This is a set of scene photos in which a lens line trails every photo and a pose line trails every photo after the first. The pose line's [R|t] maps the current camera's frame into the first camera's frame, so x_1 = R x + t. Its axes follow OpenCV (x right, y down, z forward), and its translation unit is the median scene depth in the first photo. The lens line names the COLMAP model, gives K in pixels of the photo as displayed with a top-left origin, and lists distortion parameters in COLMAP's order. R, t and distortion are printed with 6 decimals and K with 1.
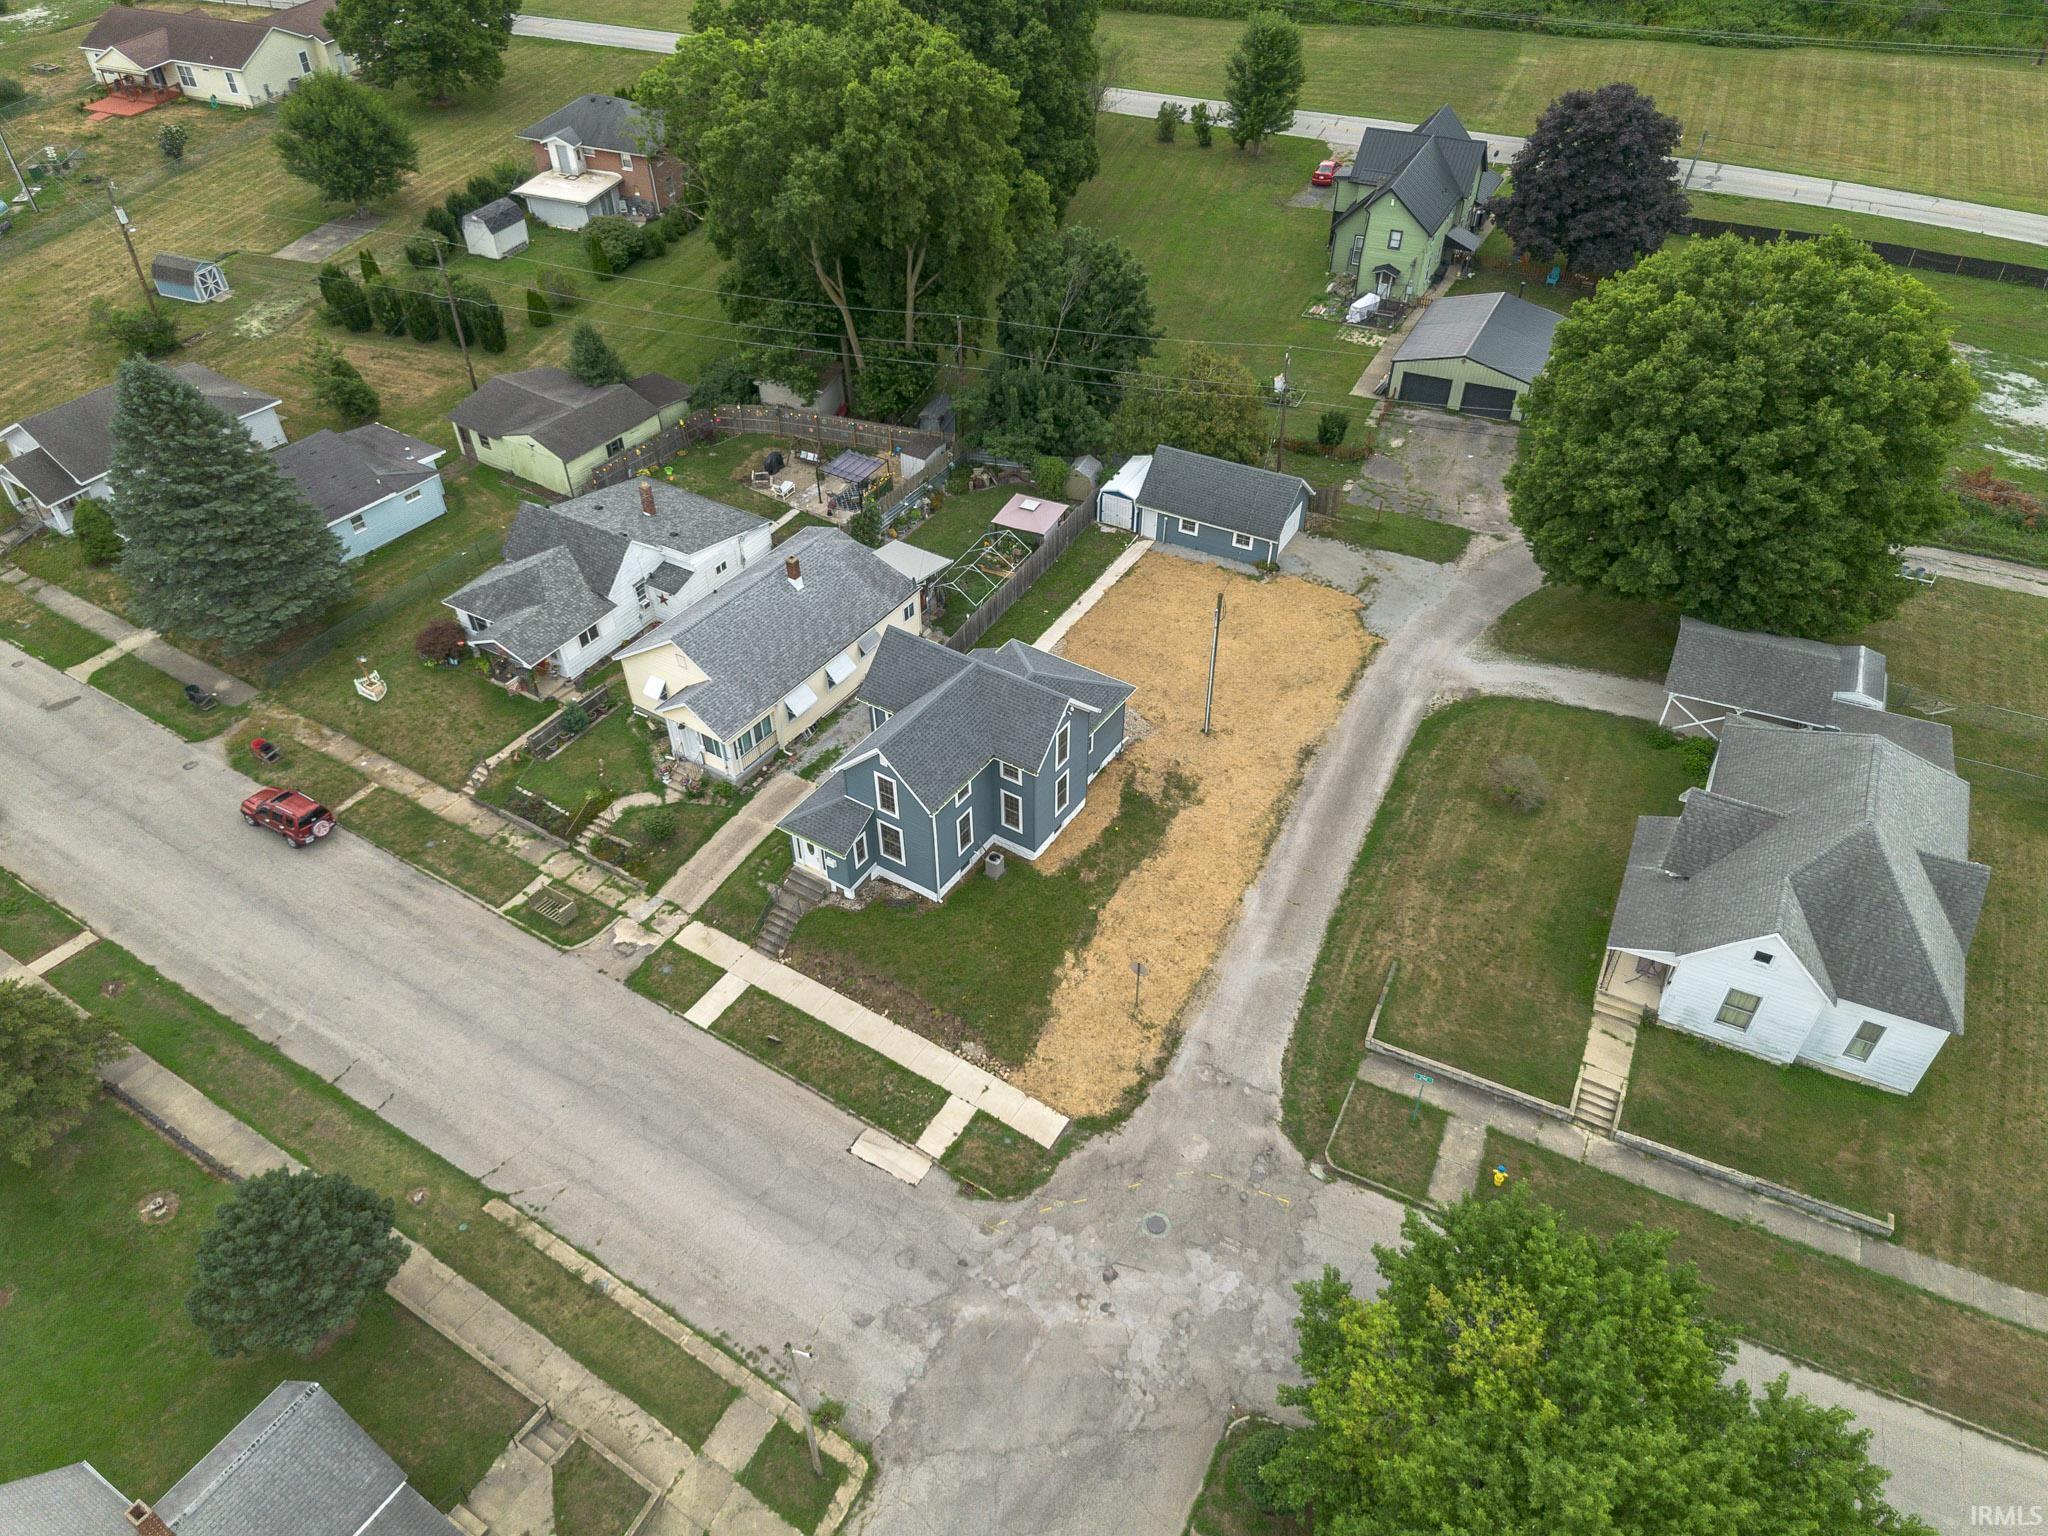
lens RADIAL K [[1387.7, 0, 1025.0], [0, 1387.7, 780.5], [0, 0, 1]] dist [0.320245, -0.341222]
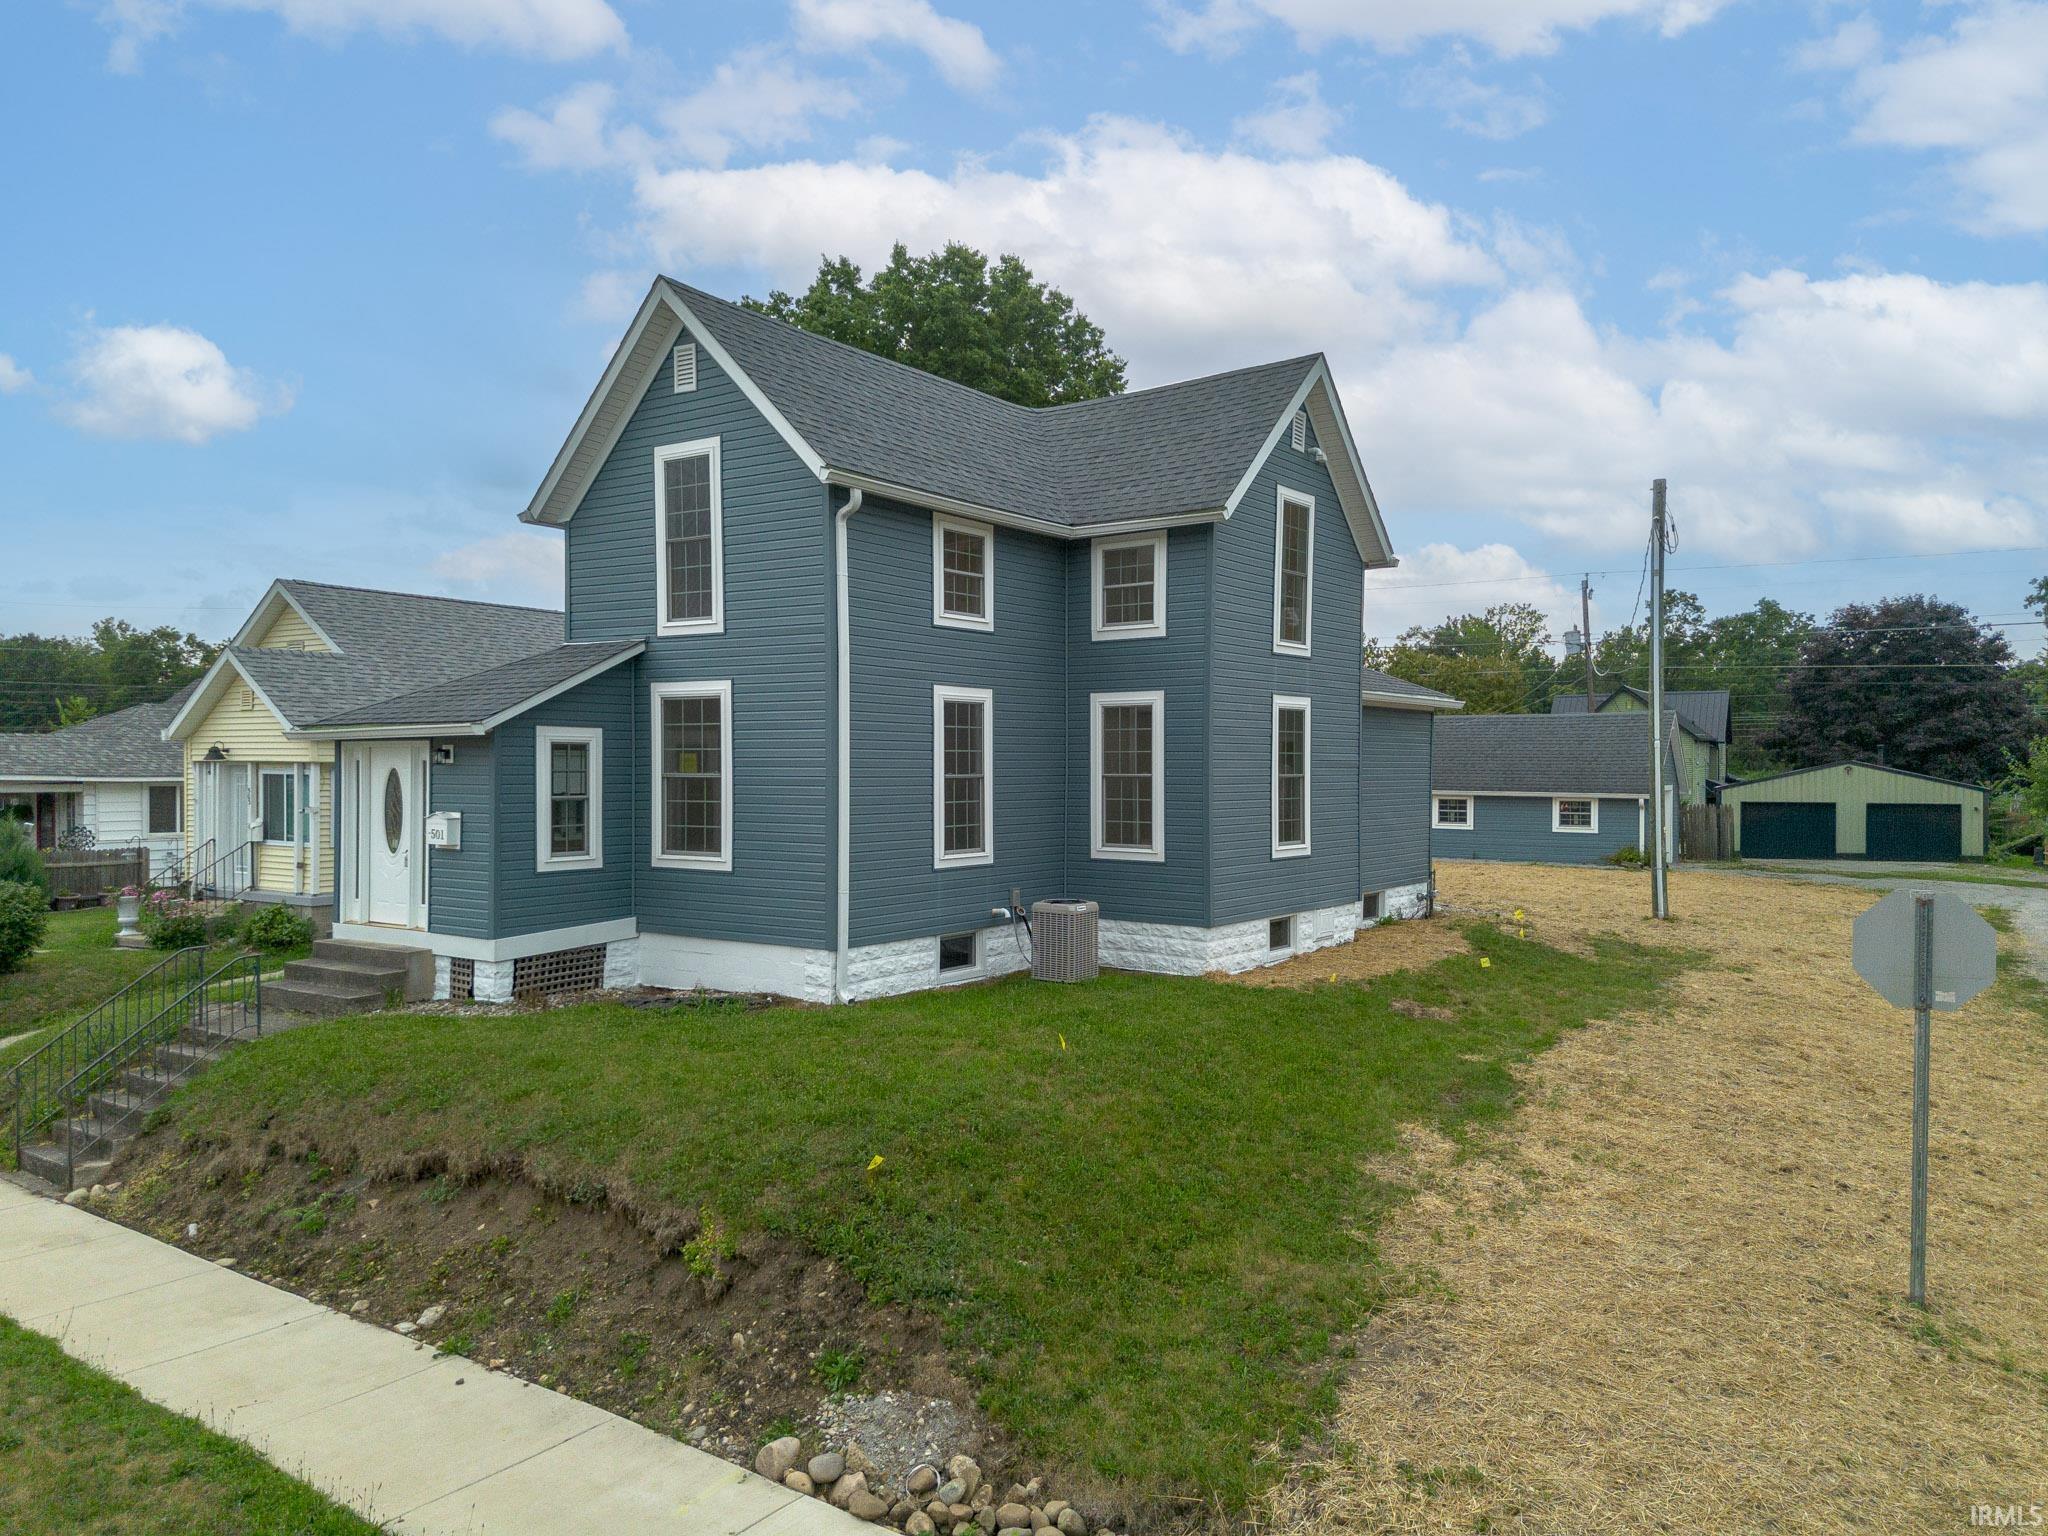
lens RADIAL K [[1387.7, 0, 1025.0], [0, 1387.7, 780.5], [0, 0, 1]] dist [0.320245, -0.341222]
pose [[0.998073, 0.006548, -0.061704, -0.013841], [-0.045762, 0.749257, -0.660696, 0.232261], [0.041905, 0.662247, 0.748113, 0.818239]]
